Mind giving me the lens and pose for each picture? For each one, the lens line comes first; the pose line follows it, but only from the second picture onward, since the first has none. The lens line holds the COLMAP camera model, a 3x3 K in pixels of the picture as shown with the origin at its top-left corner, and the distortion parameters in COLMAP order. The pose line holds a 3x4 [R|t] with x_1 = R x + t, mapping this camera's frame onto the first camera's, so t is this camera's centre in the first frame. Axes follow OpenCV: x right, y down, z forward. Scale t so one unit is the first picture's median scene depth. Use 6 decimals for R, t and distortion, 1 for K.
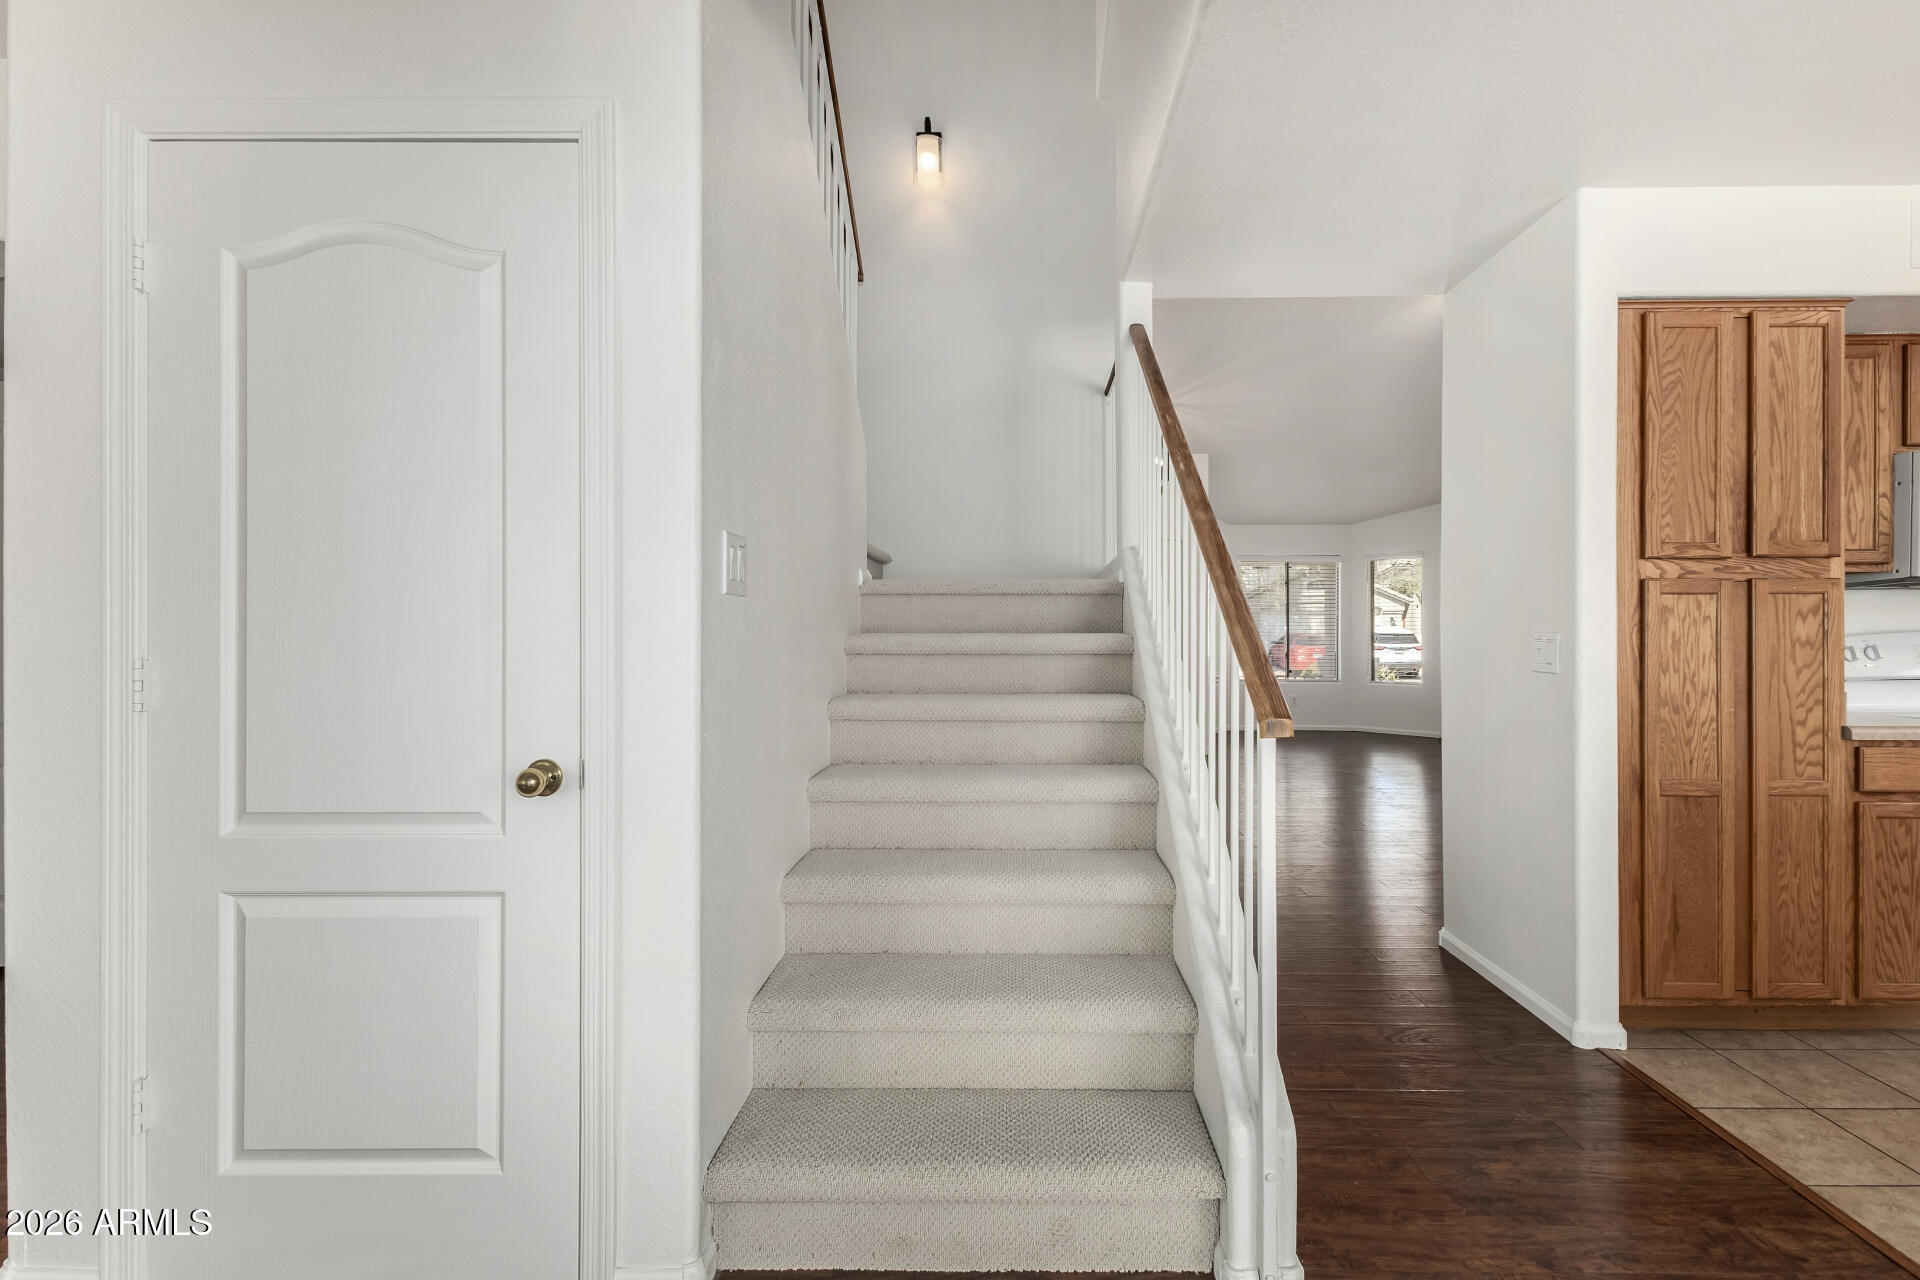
lens RADIAL K [[863.5, 0, 1001.3], [0, 863.5, 631.7], [0, 0, 1]] dist [0.004647, 0.000389]
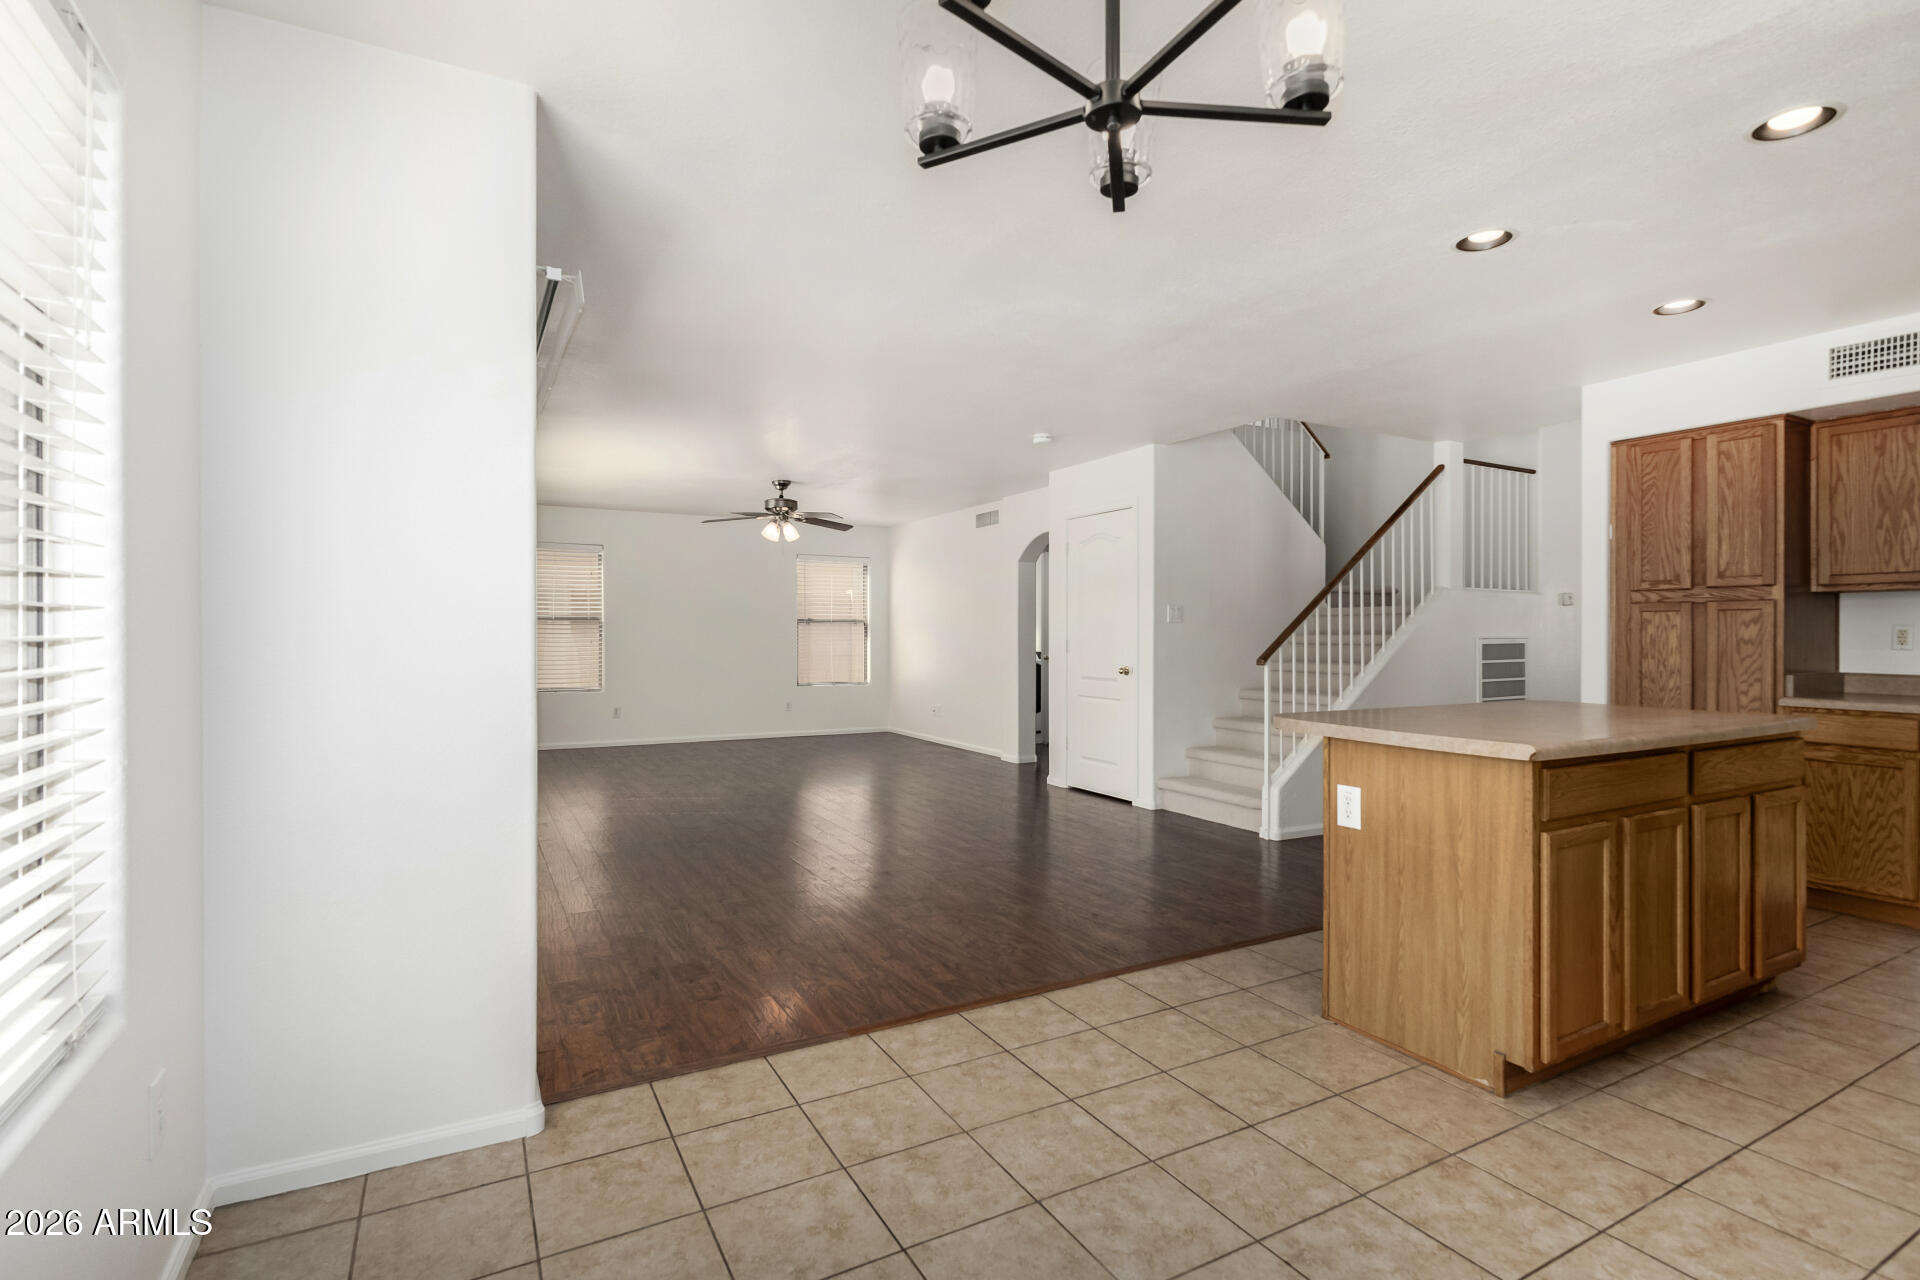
lens RADIAL K [[915.2, 0, 975.0], [0, 915.2, 634.1], [0, 0, 1]] dist [-0.004279, -0.001893]
pose [[0.505726, 0.002483, -0.862691, 1.635953], [-0.000341, 0.999996, 0.002678, -0.004369], [0.862694, -0.001060, 0.505725, -1.018668]]
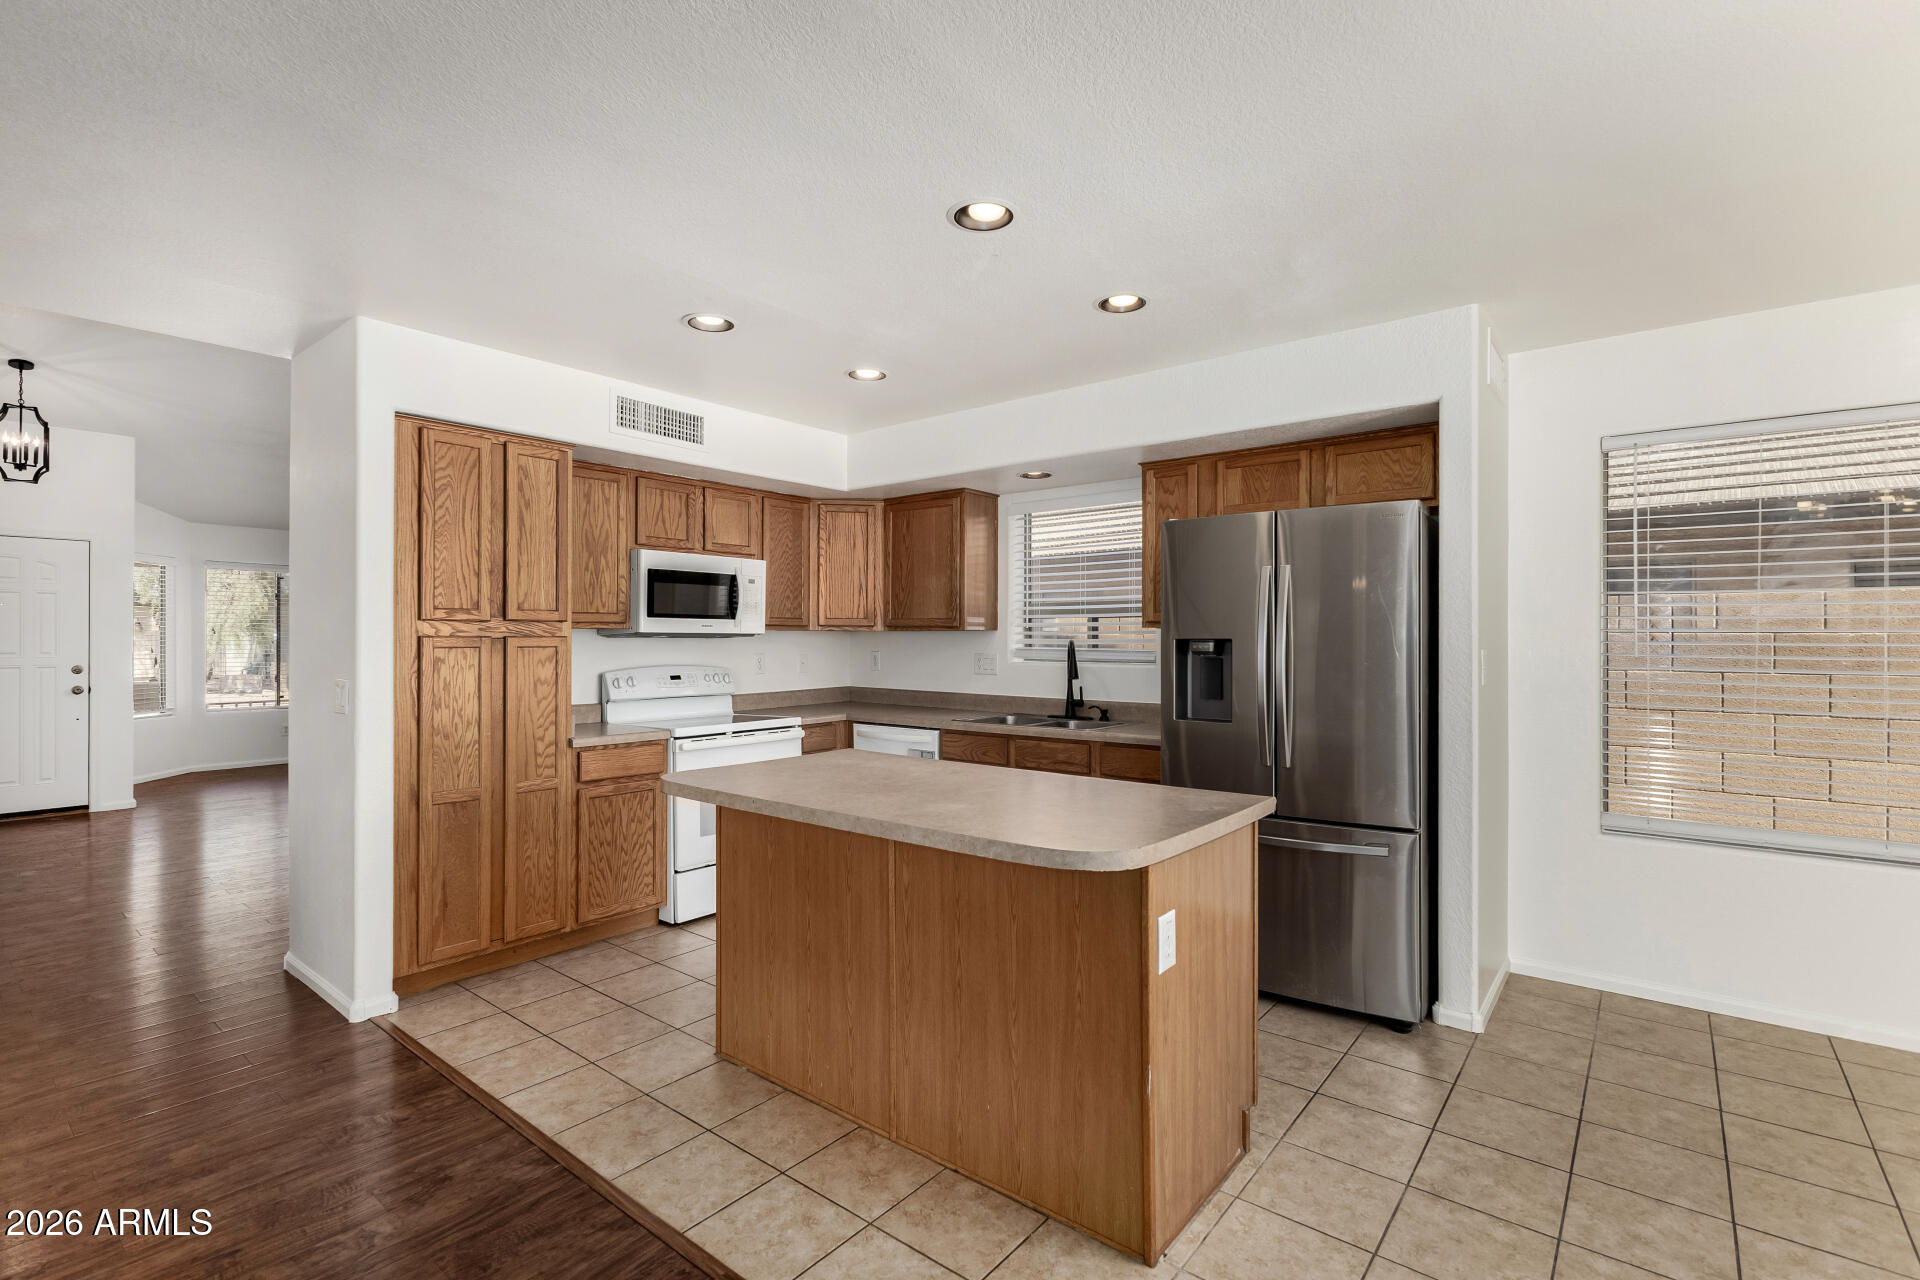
lens RADIAL K [[885.8, 0, 953.1], [0, 885.8, 637.9], [0, 0, 1]] dist [-0.000071, -0.000245]
pose [[0.622295, 0.003201, 0.782776, 0.211127], [-0.001945, 0.999995, -0.002543, -0.056523], [-0.782780, 0.000060, 0.622299, -0.422710]]
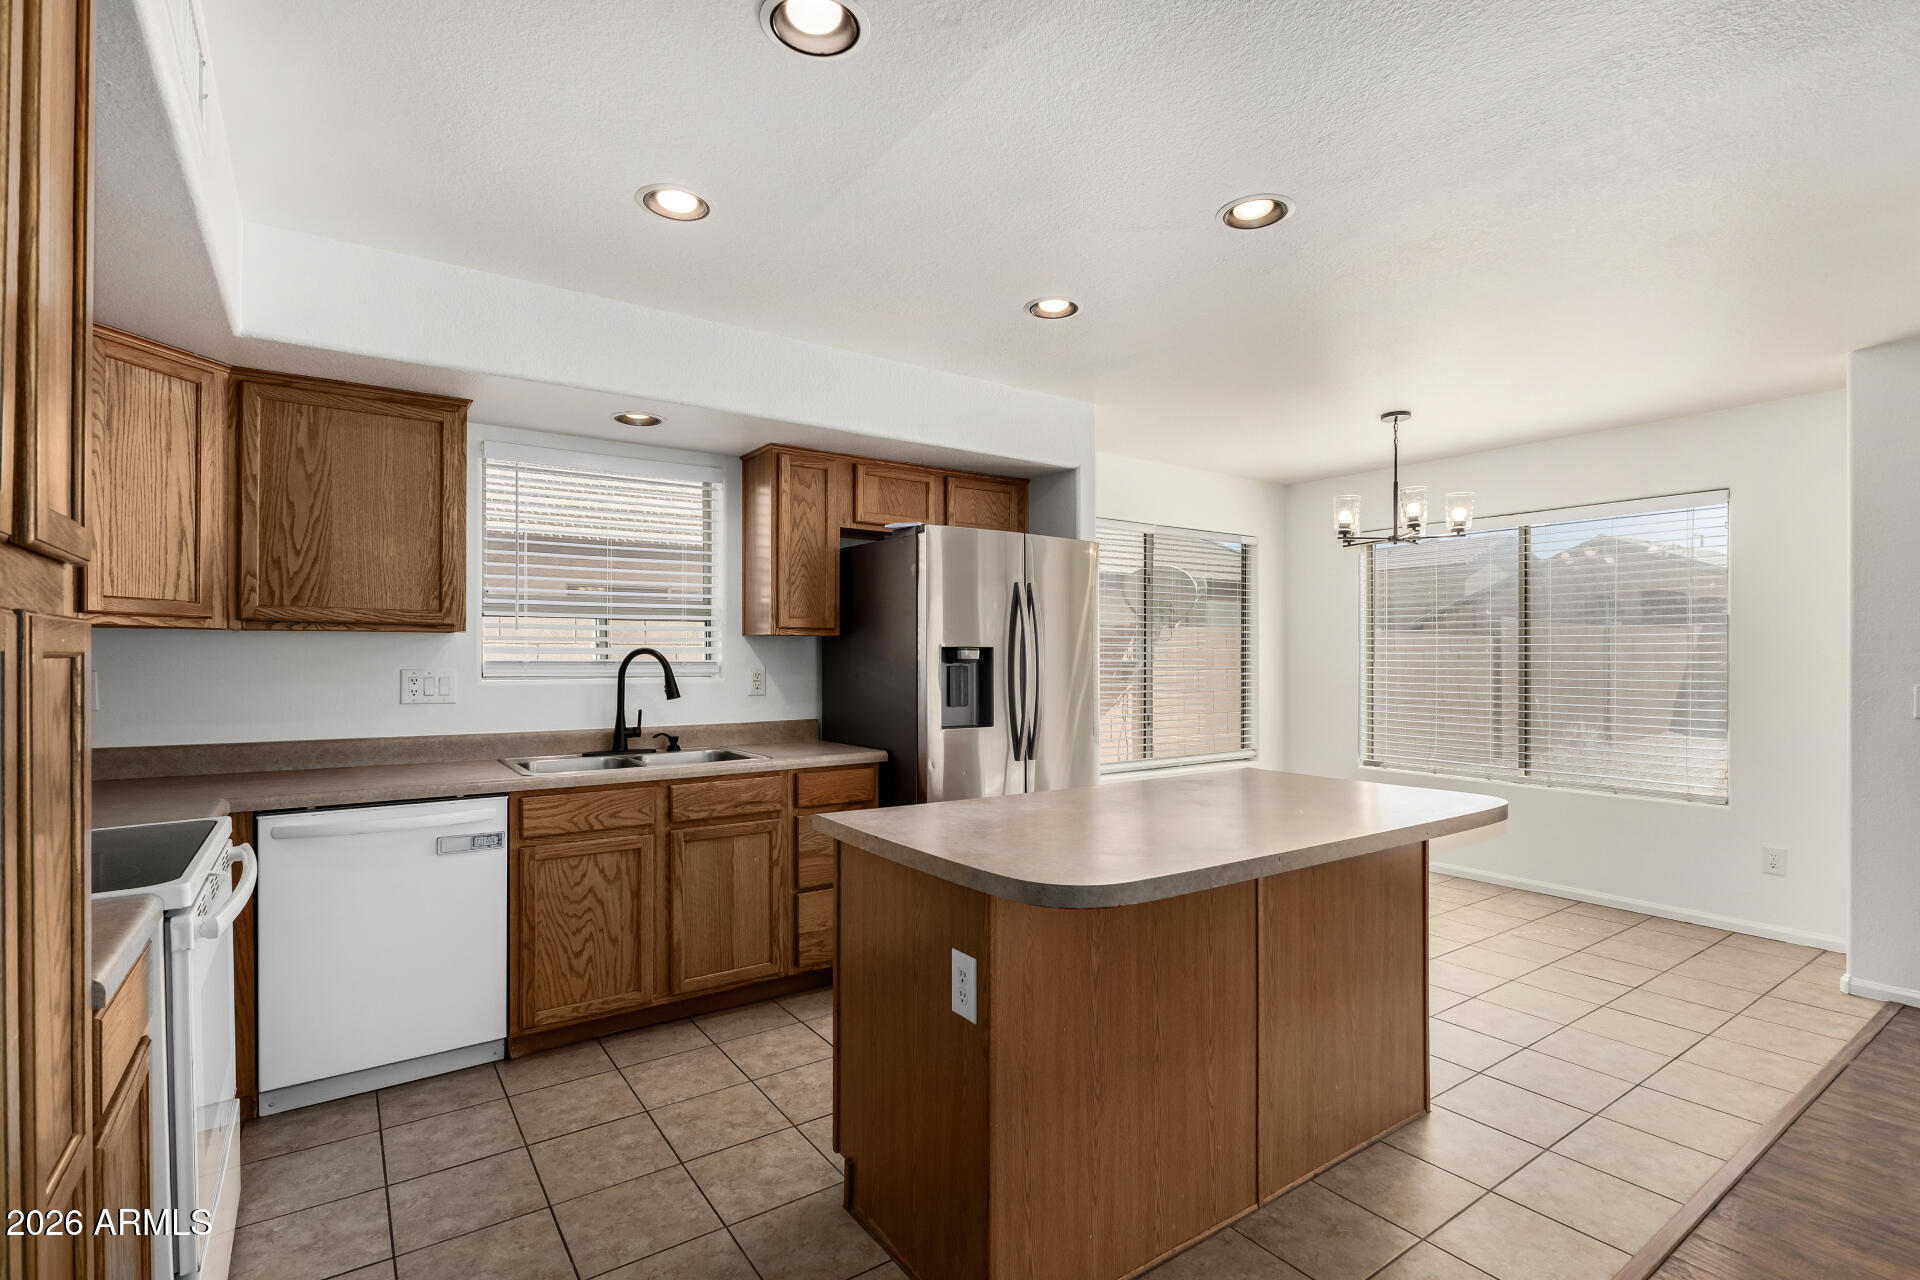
lens RADIAL K [[879.0, 0, 960.0], [0, 879.0, 657.0], [0, 0, 1]] dist [0.000681, -0.000114]
pose [[-0.579825, 0.000255, 0.814741, 0.394819], [0.000754, 1.000000, 0.000224, -0.043944], [-0.814740, 0.000744, -0.579825, 0.905718]]
